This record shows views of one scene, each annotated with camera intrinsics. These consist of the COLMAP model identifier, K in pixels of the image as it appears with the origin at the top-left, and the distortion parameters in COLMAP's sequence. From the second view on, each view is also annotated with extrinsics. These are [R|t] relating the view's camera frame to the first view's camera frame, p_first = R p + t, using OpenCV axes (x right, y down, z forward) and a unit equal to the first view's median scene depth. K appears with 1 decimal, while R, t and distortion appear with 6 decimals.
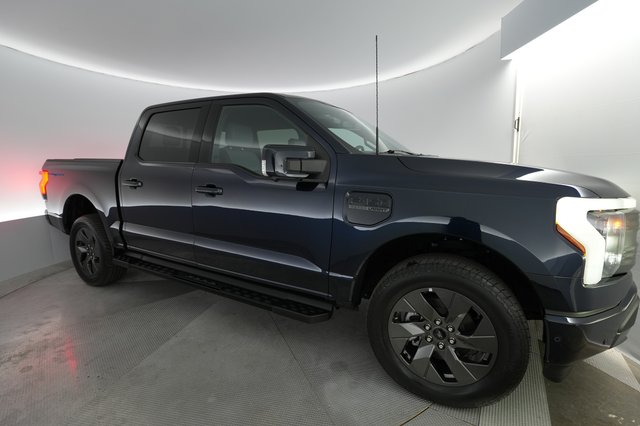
lens RADIAL K [[303.3, 0, 315.6], [0, 303.3, 212.9], [0, 0, 1]] dist [-0.006660, 0.002874]
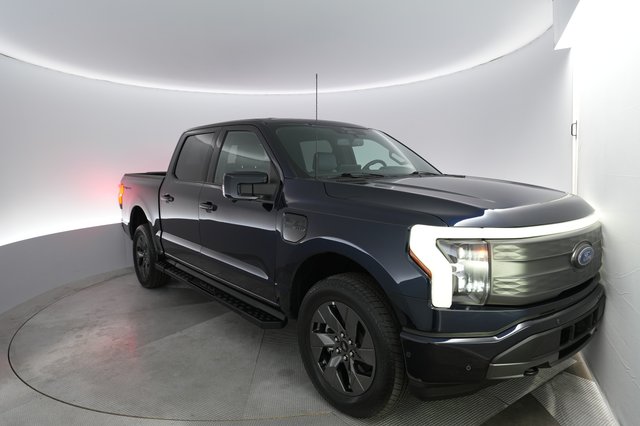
lens RADIAL K [[436.7, 0, 323.9], [0, 436.7, 217.5], [0, 0, 1]] dist [0.010334, 0.000456]
pose [[0.924643, 0.034621, -0.379257, 0.705475], [-0.047184, 0.998601, -0.023879, -0.015520], [0.377900, 0.039974, 0.924983, -0.380104]]
